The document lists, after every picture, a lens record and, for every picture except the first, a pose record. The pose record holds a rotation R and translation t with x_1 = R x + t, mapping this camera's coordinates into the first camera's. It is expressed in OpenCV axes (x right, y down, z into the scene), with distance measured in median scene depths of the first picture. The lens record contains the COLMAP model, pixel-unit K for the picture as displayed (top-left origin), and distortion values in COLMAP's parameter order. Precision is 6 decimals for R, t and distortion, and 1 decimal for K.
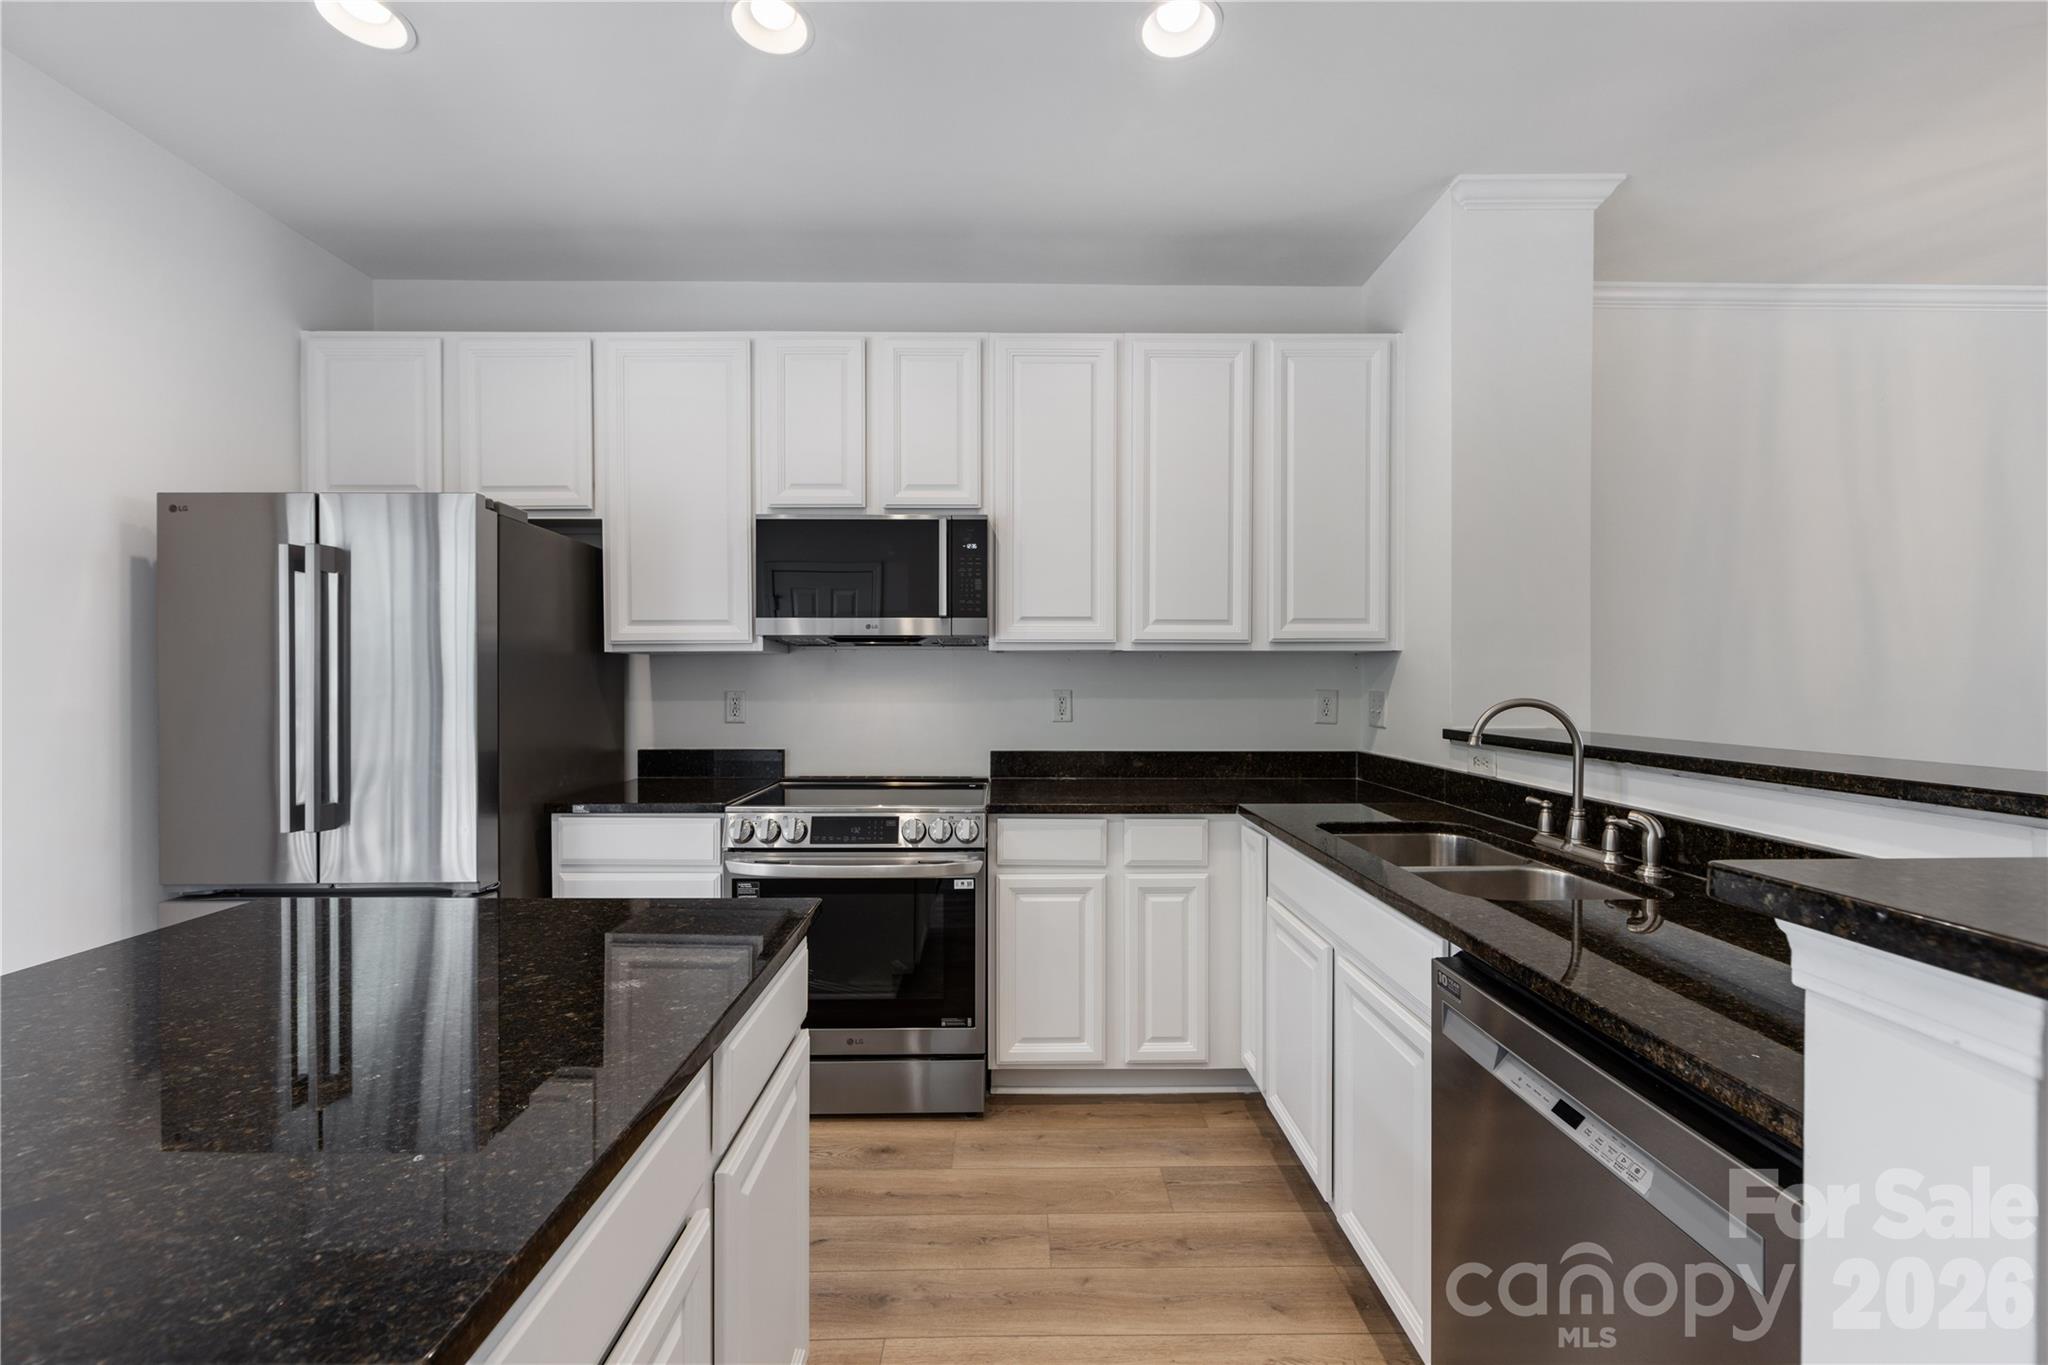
lens RADIAL K [[801.2, 0, 1019.1], [0, 801.2, 688.6], [0, 0, 1]] dist [-0.004926, -0.000586]
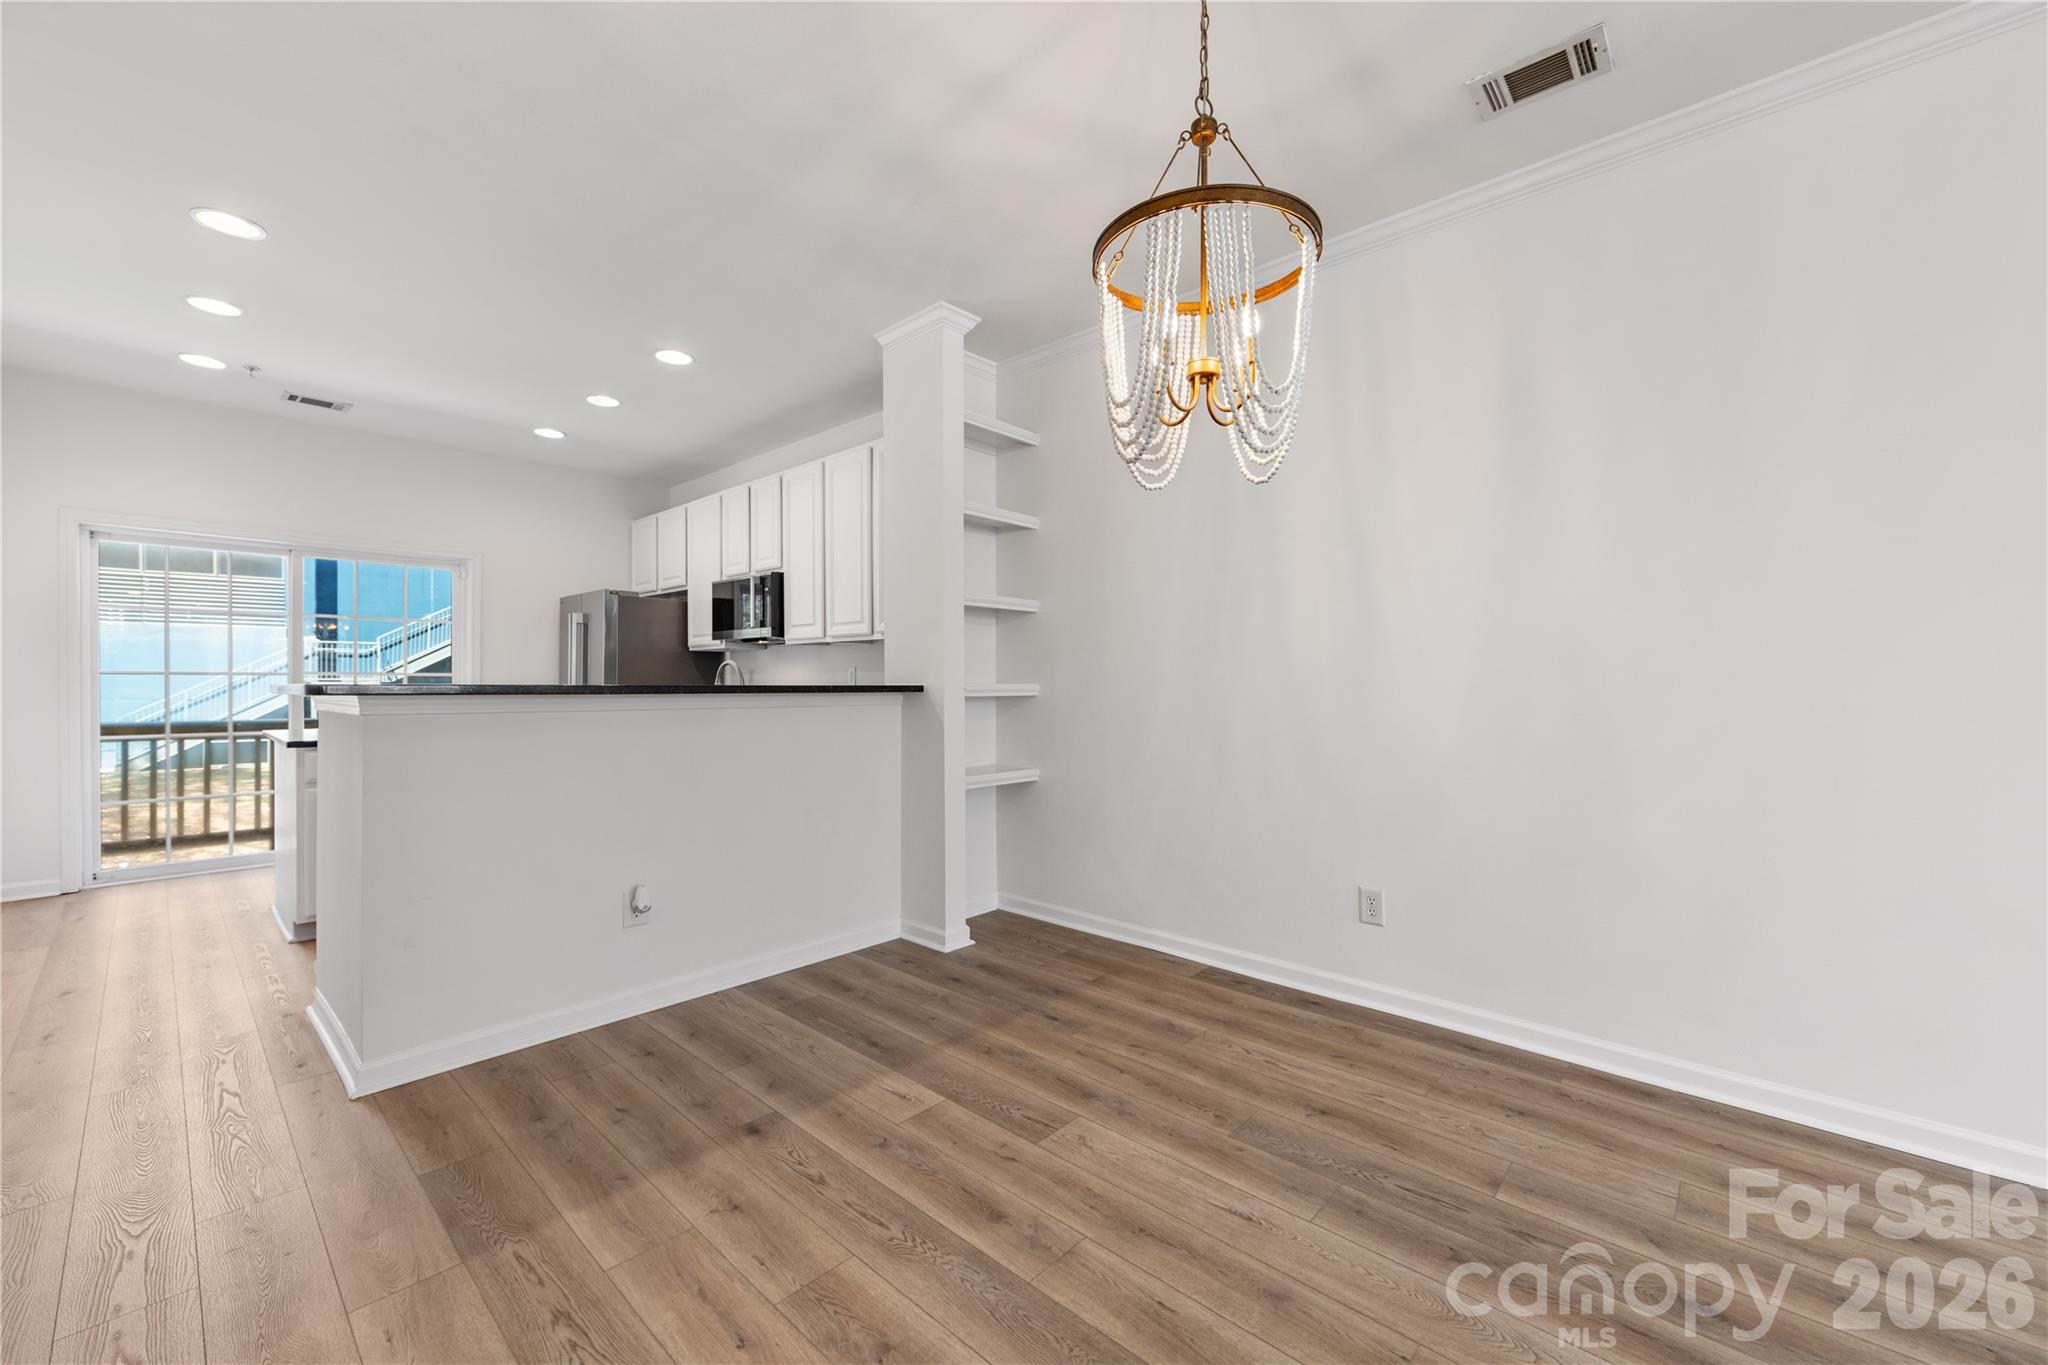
lens RADIAL K [[801.2, 0, 996.8], [0, 801.2, 678.5], [0, 0, 1]] dist [-0.004926, -0.000586]
pose [[0.719043, -0.001815, -0.694963, 1.716482], [-0.000587, 0.999995, -0.003220, 0.038544], [0.694965, 0.002723, 0.719038, 0.042520]]
